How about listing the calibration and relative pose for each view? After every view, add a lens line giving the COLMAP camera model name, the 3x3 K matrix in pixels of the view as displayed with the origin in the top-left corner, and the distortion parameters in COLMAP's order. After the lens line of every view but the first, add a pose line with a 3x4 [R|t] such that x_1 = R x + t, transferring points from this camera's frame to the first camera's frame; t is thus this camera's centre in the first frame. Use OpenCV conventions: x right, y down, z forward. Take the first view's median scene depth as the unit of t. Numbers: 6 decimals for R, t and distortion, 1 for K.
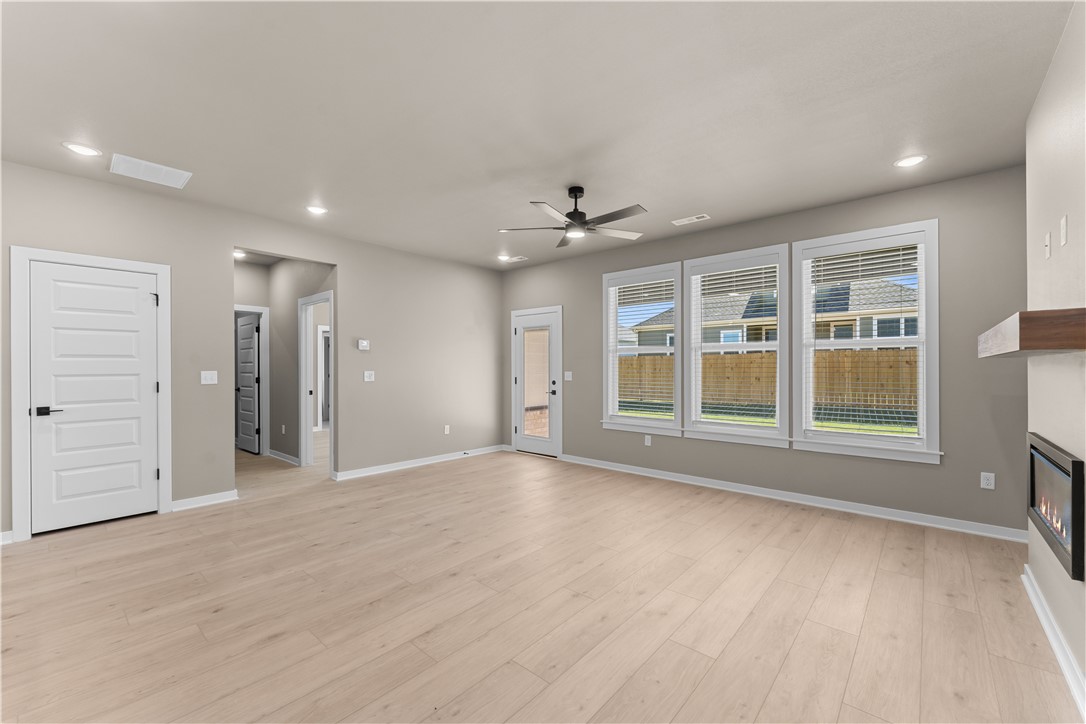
lens RADIAL K [[442.7, 0, 541.0], [0, 442.7, 367.3], [0, 0, 1]] dist [-0.000636, 0.000059]
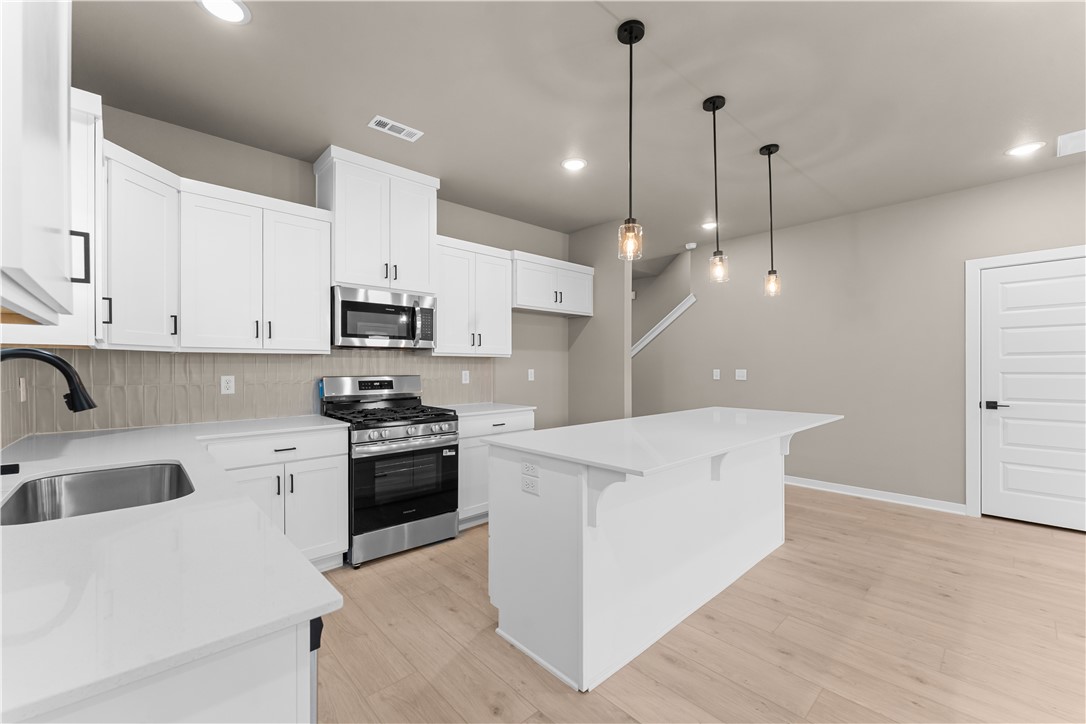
lens RADIAL K [[442.7, 0, 544.3], [0, 442.7, 366.7], [0, 0, 1]] dist [-0.000636, 0.000059]
pose [[-0.098334, 0.002957, -0.995149, 0.068256], [0.000064, 0.999996, 0.002965, 0.000233], [0.995154, 0.000228, -0.098333, 0.003274]]
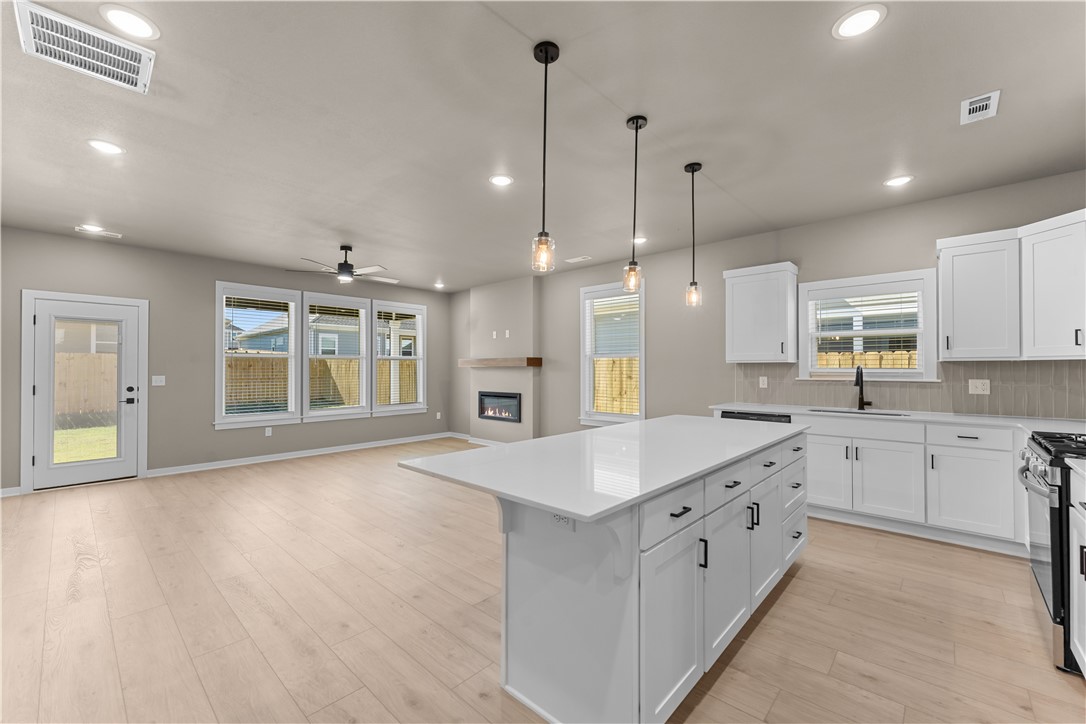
lens RADIAL K [[442.7, 0, 543.5], [0, 442.7, 362.4], [0, 0, 1]] dist [-0.000636, 0.000059]
pose [[0.021451, 0.015714, 0.999646, -1.340810], [0.001022, 0.999876, -0.015739, -0.003892], [-0.999769, 0.001359, 0.021432, 0.327119]]
